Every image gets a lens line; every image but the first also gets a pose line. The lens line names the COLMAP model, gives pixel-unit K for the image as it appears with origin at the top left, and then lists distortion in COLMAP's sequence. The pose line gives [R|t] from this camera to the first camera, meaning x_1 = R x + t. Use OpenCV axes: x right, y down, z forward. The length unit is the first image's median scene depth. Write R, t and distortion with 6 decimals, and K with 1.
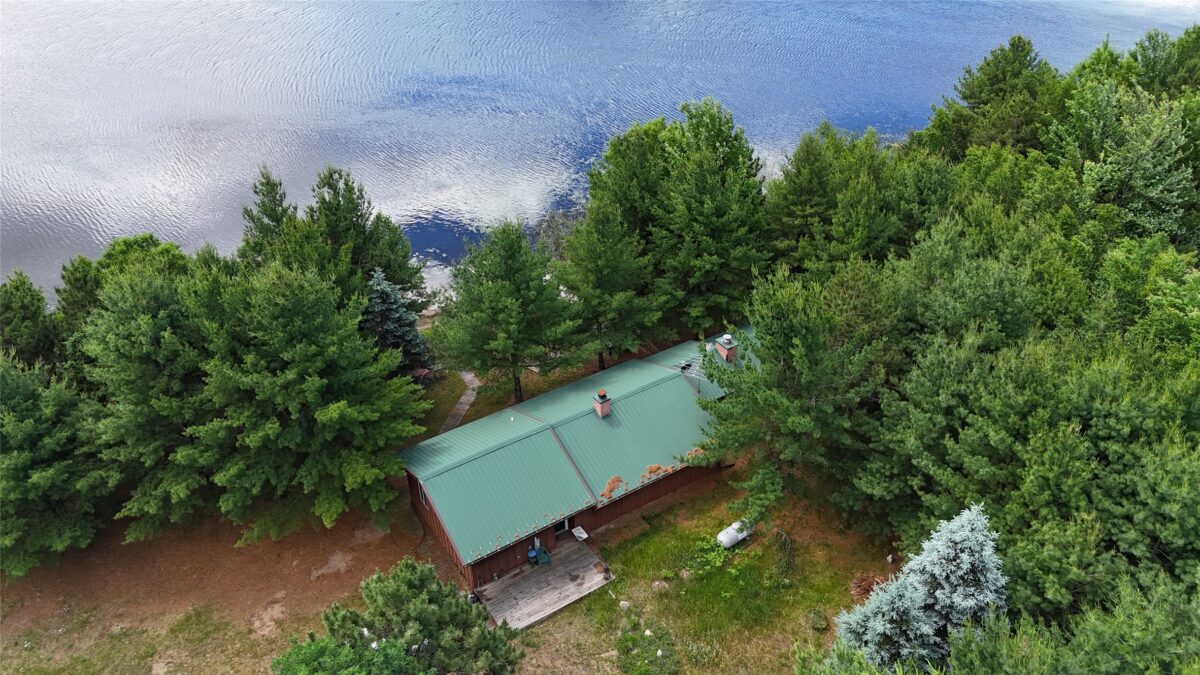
lens RADIAL K [[894.1, 0, 599.2], [0, 894.1, 328.5], [0, 0, 1]] dist [0.054656, -0.033199]
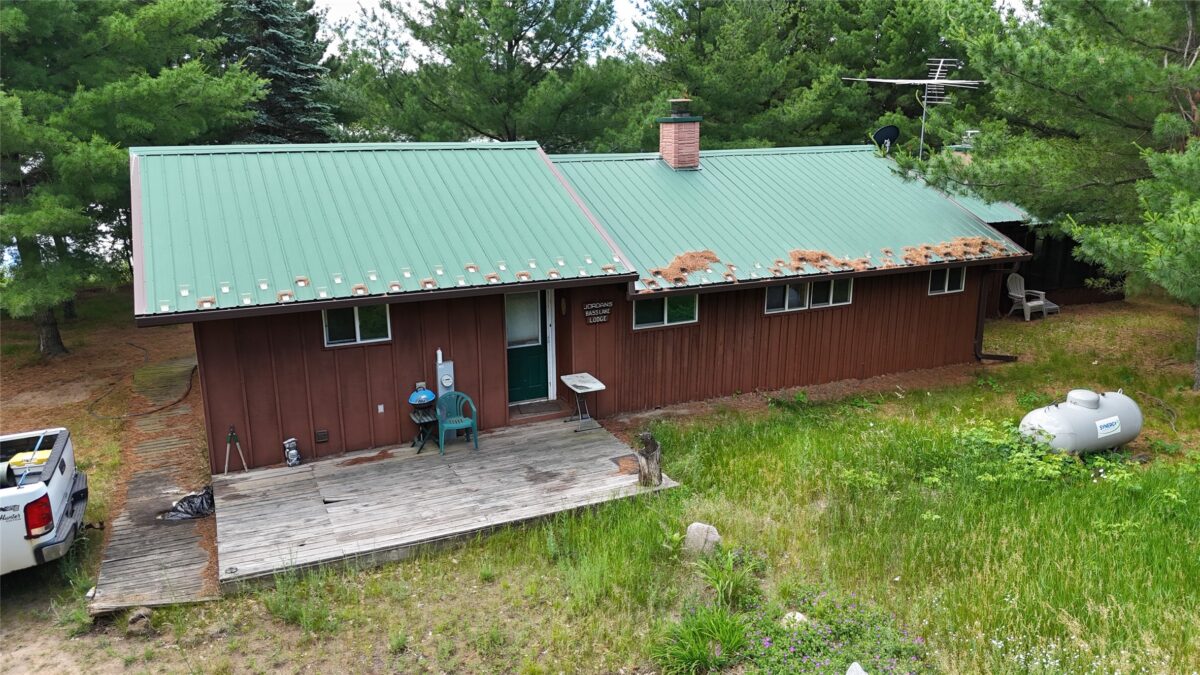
lens RADIAL K [[894.1, 0, 596.4], [0, 894.1, 328.3], [0, 0, 1]] dist [0.054656, -0.033199]
pose [[0.988570, 0.046600, -0.143381, 0.031048], [-0.089864, 0.945754, -0.312207, 0.319741], [0.121054, 0.321523, 0.939132, 0.697592]]
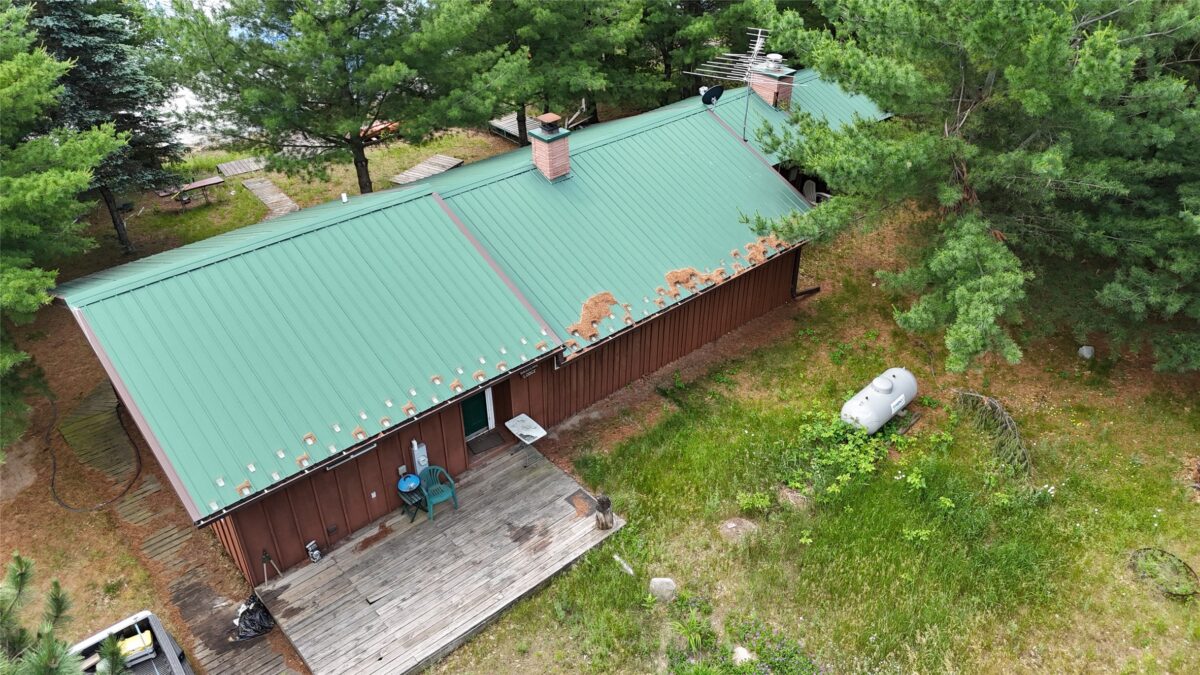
lens RADIAL K [[894.1, 0, 603.8], [0, 894.1, 337.5], [0, 0, 1]] dist [0.054656, -0.033199]
pose [[0.990116, -0.070104, 0.121471, -0.033583], [0.068520, 0.997502, 0.017167, 0.185994], [-0.122371, -0.008674, 0.992447, 0.600463]]
